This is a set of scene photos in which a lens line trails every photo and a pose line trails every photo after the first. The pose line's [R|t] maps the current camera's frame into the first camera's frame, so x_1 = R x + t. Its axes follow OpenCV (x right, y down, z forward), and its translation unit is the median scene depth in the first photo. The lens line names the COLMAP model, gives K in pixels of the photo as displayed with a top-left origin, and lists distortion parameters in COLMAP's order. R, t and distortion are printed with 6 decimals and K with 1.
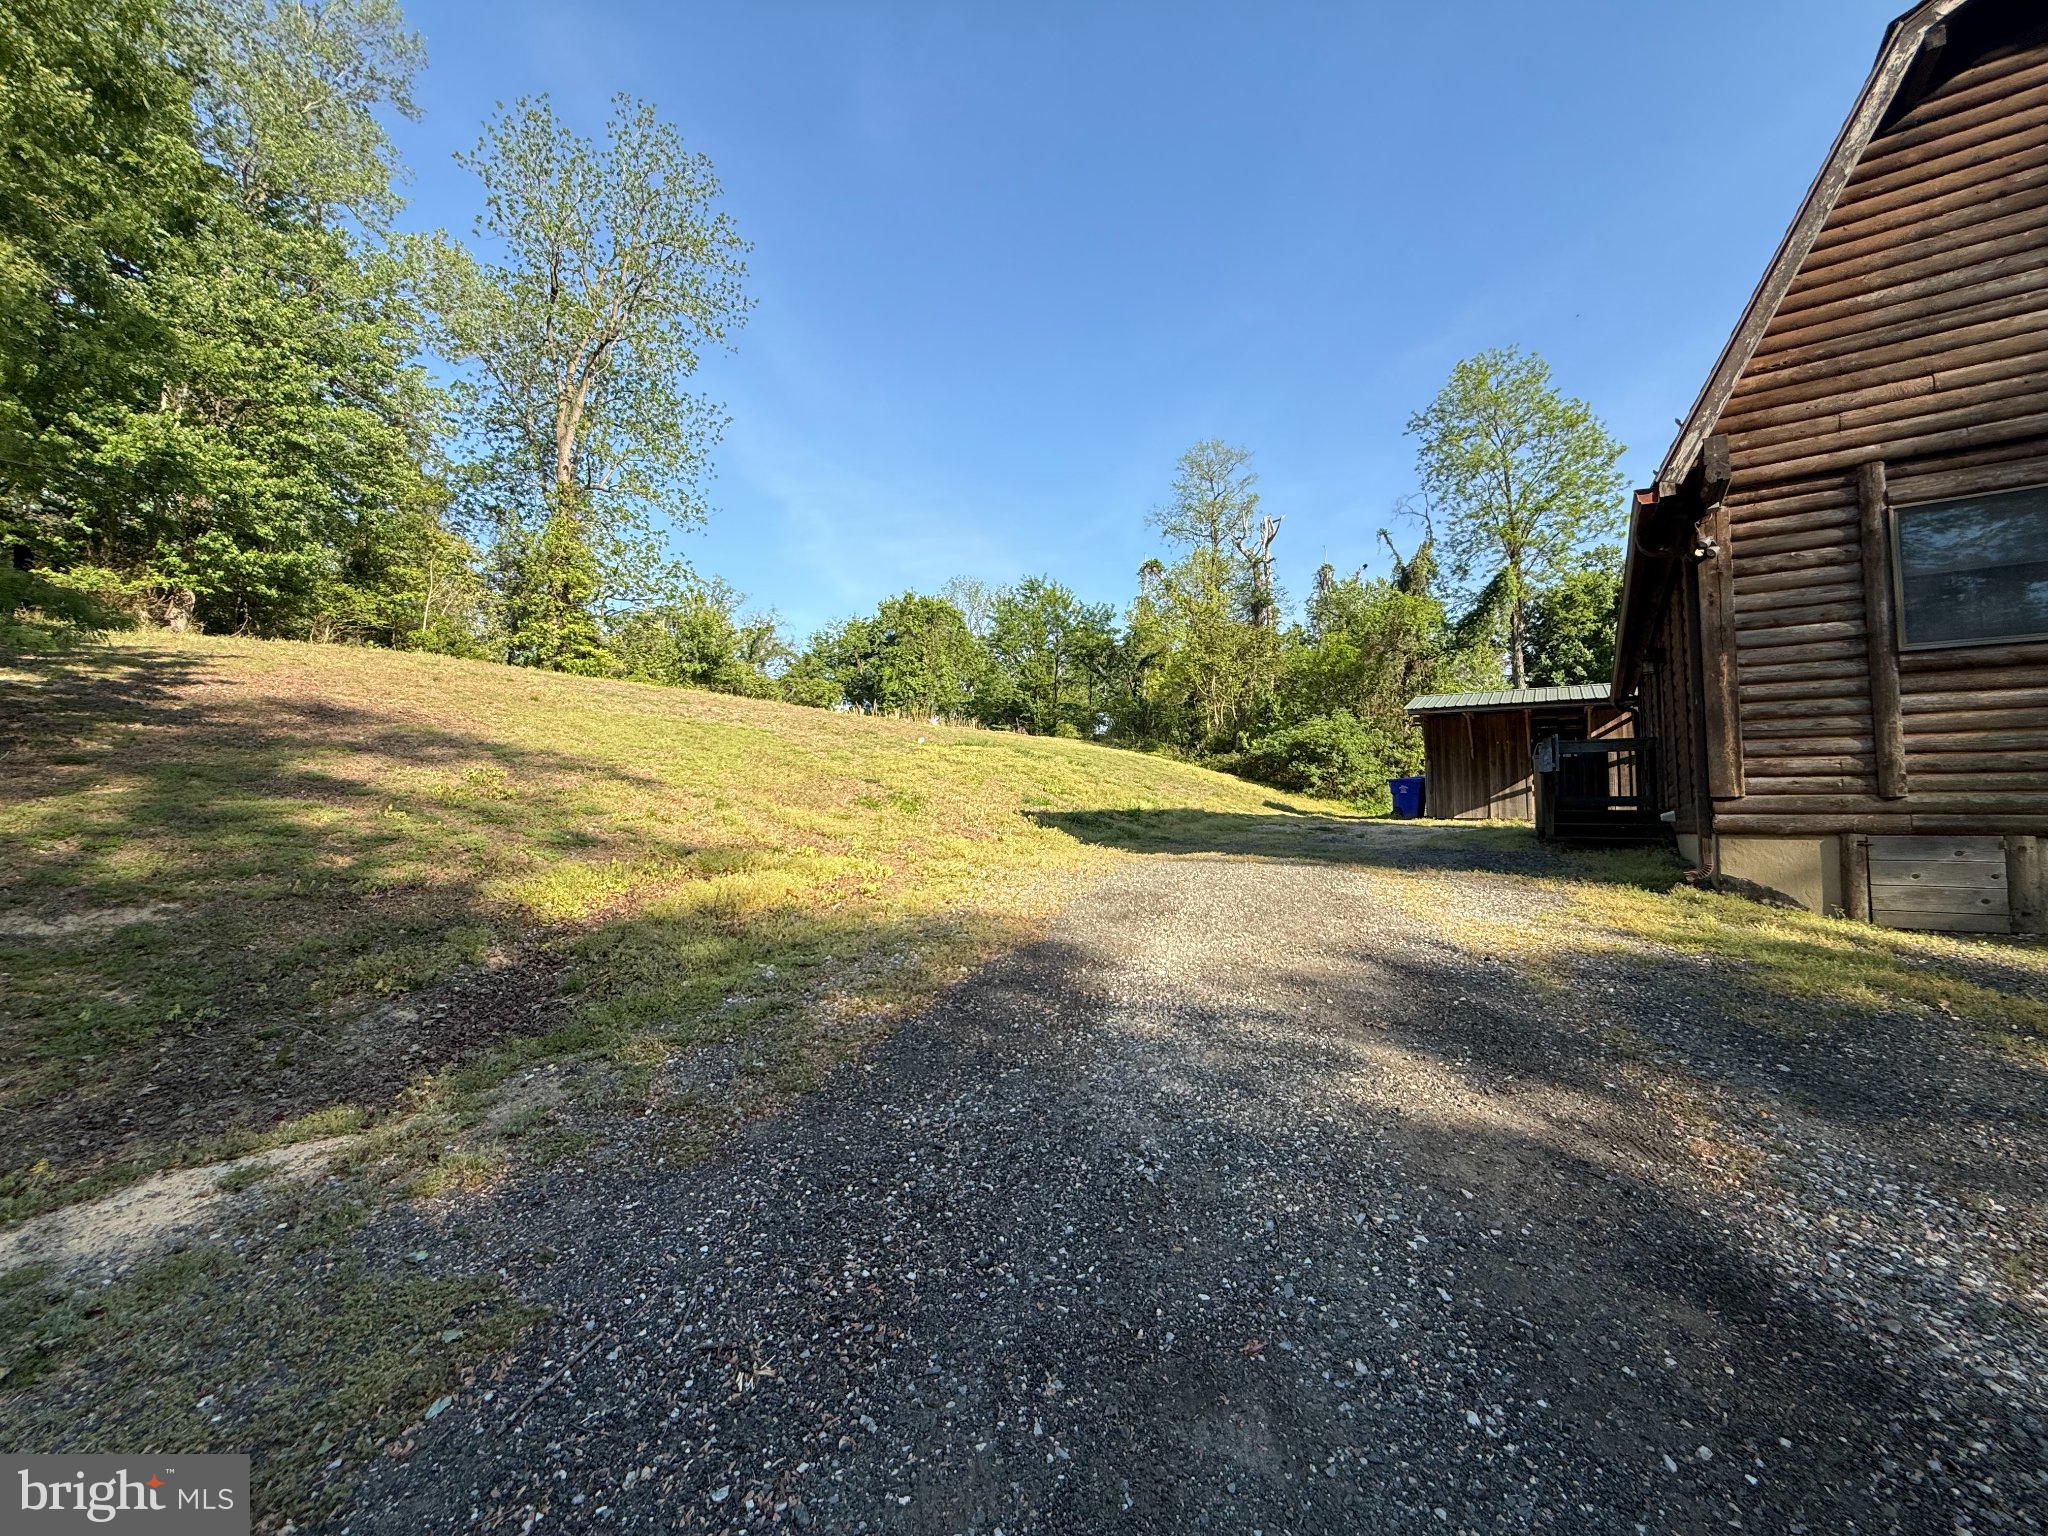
lens RADIAL K [[817.4, 0, 1027.5], [0, 817.4, 766.5], [0, 0, 1]] dist [0.002157, -0.000598]
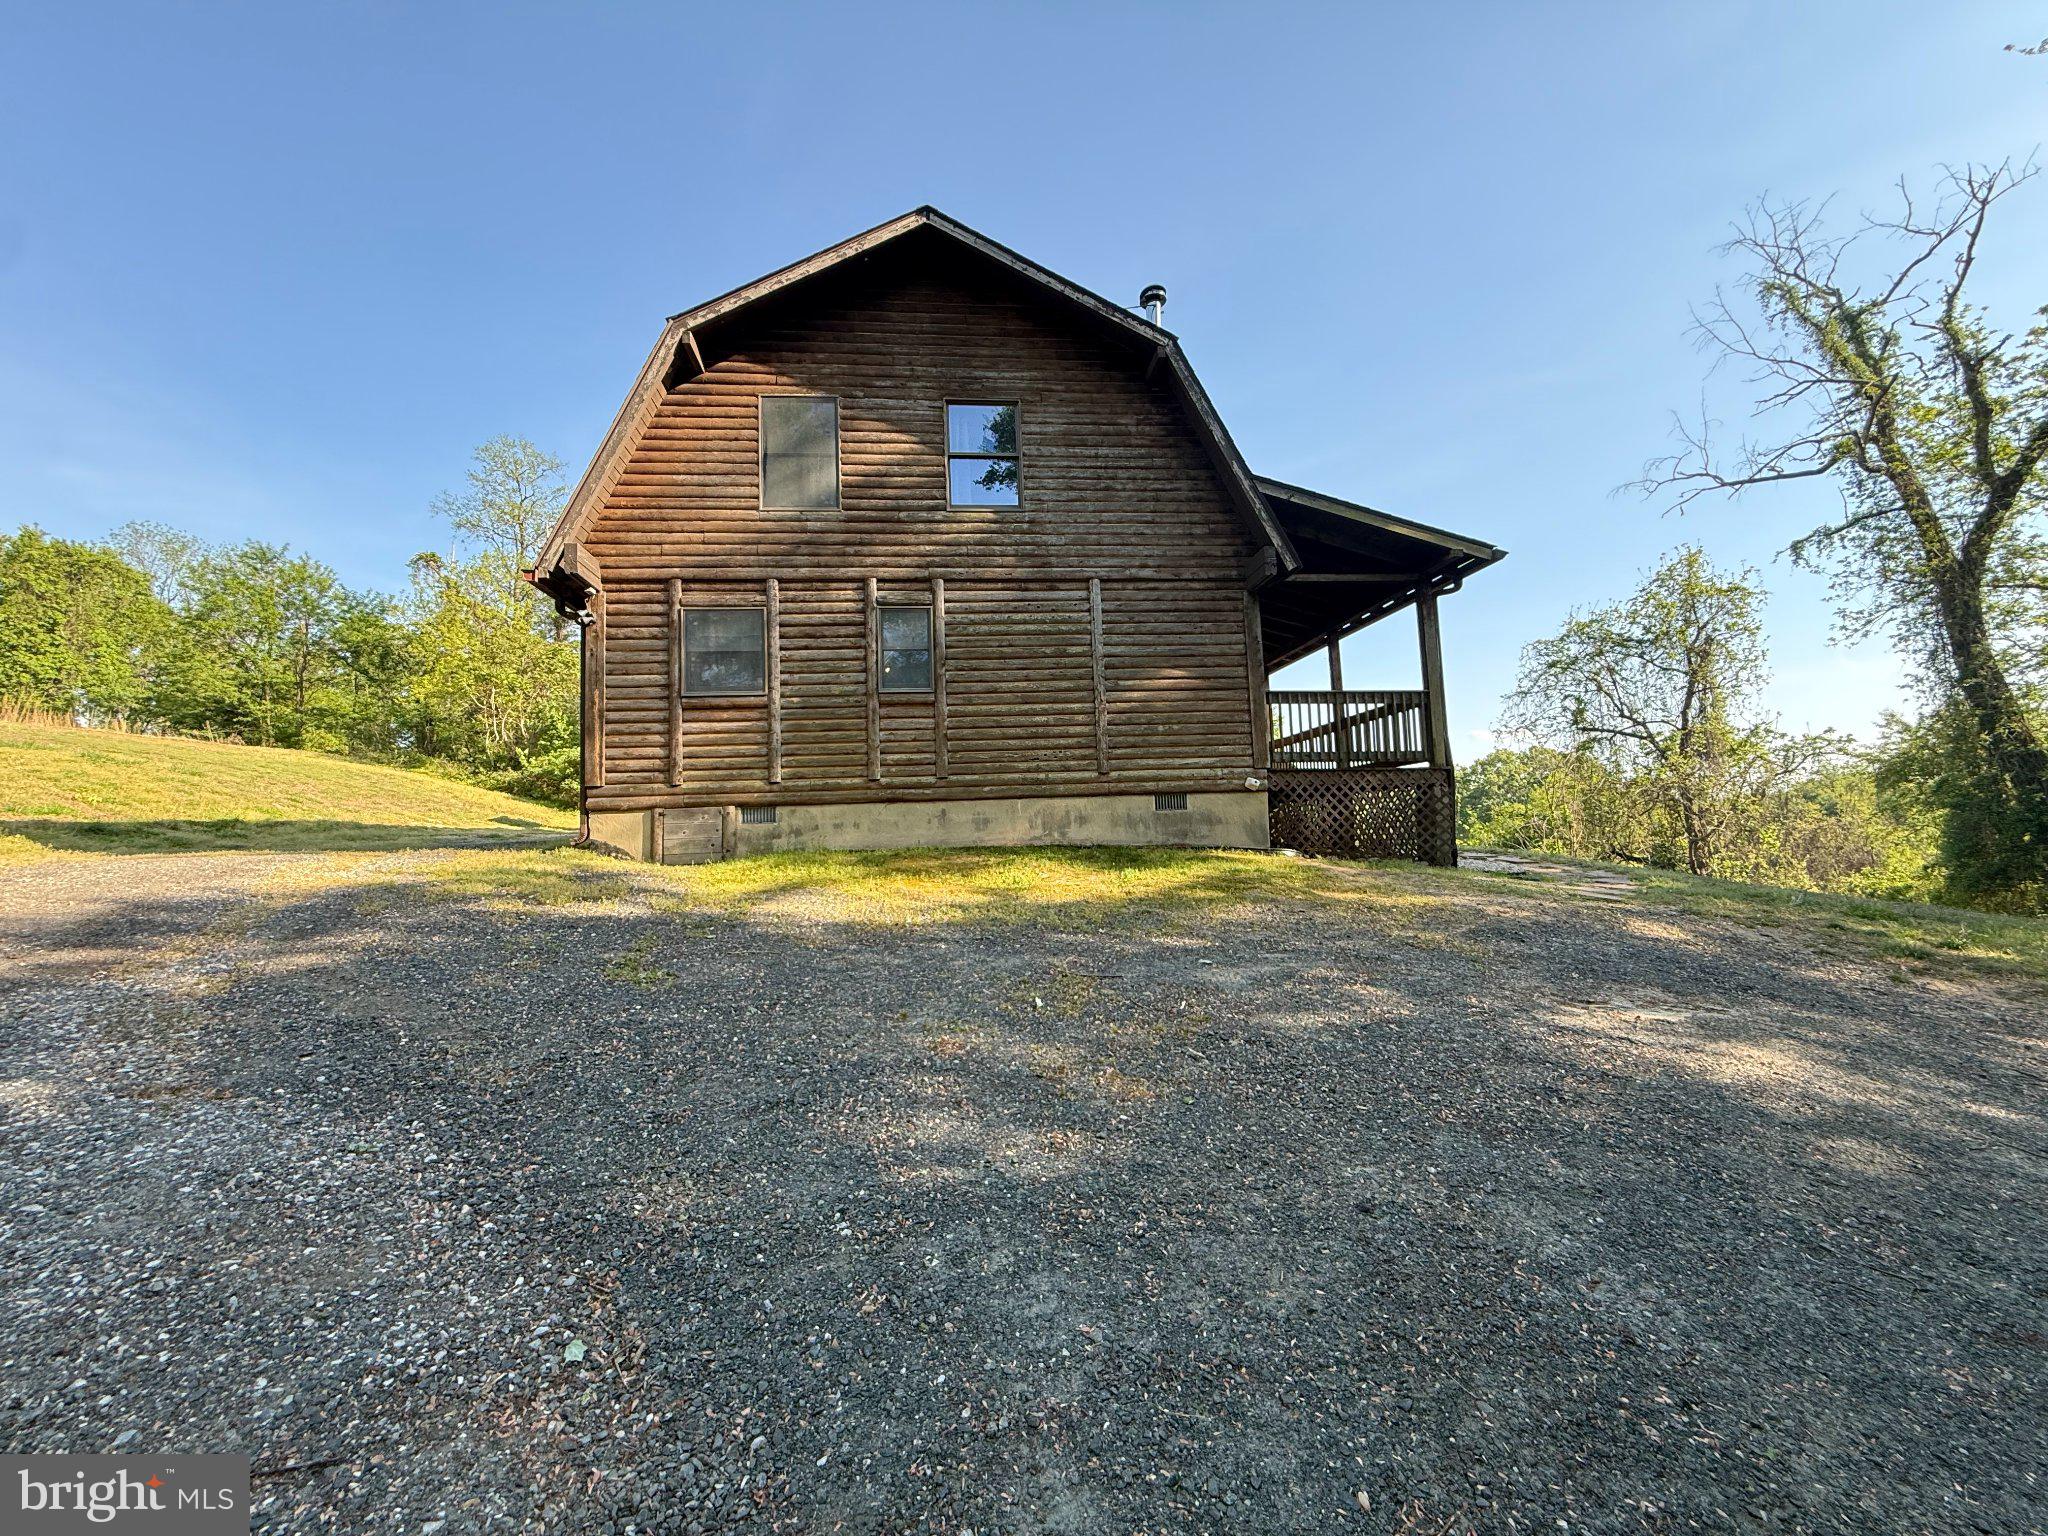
lens RADIAL K [[817.4, 0, 1022.4], [0, 817.4, 765.5], [0, 0, 1]] dist [0.002157, -0.000598]
pose [[0.755914, 0.024542, 0.654211, 0.081429], [-0.002803, 0.999409, -0.034252, 0.008328], [-0.654665, 0.024058, 0.755536, -0.107940]]
